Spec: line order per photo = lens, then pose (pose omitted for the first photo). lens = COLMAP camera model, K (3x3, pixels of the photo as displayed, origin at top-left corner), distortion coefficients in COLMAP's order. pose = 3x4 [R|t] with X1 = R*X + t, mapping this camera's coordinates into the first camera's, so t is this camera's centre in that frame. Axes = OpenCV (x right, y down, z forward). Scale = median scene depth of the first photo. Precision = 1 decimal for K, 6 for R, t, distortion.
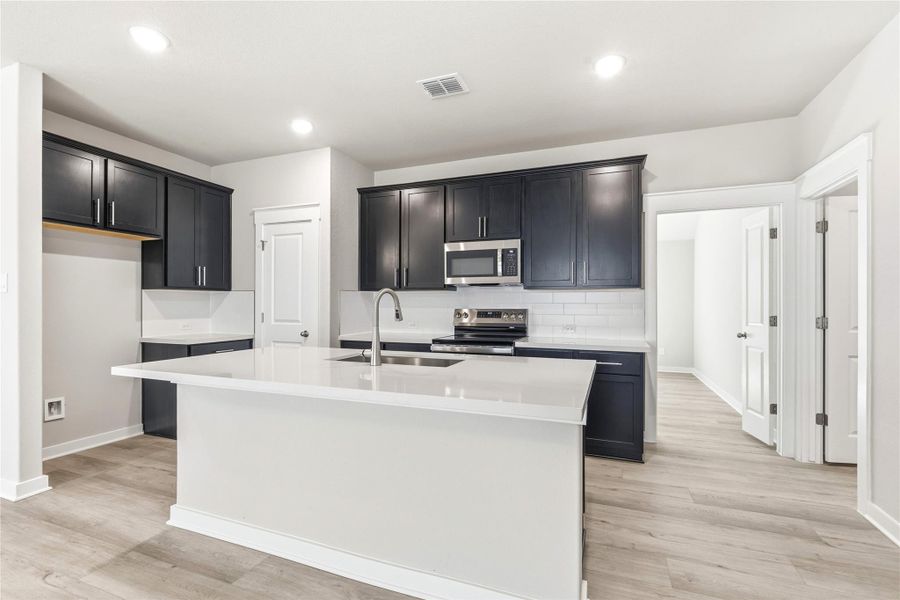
lens RADIAL K [[407.1, 0, 452.4], [0, 407.1, 301.3], [0, 0, 1]] dist [-0.000160, -0.000767]
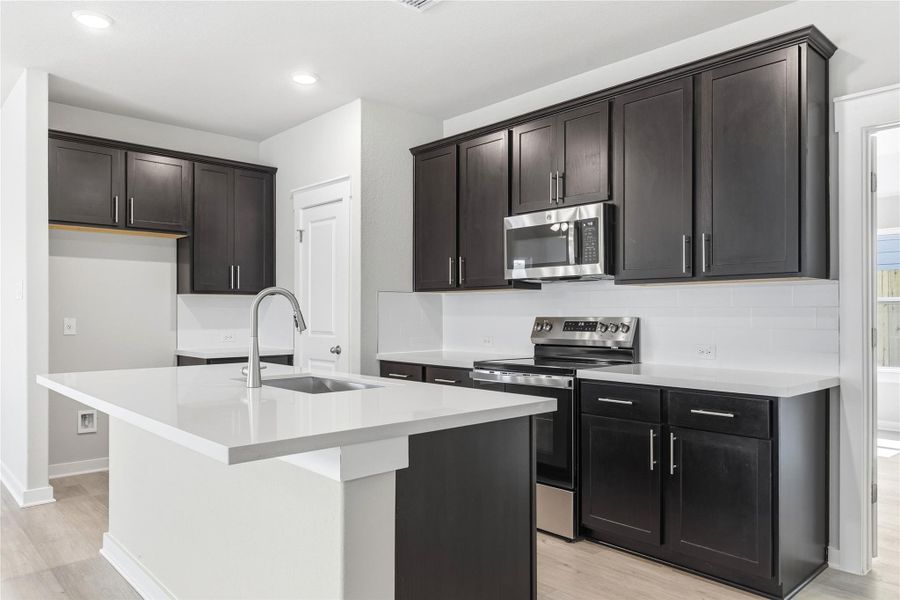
lens RADIAL K [[627.1, 0, 449.1], [0, 627.1, 304.7], [0, 0, 1]] dist [0.010588, -0.004493]
pose [[0.895306, -0.007415, -0.445389, 0.368625], [0.003798, 0.999952, -0.009011, 0.007978], [0.445435, 0.006376, 0.895292, 0.053399]]
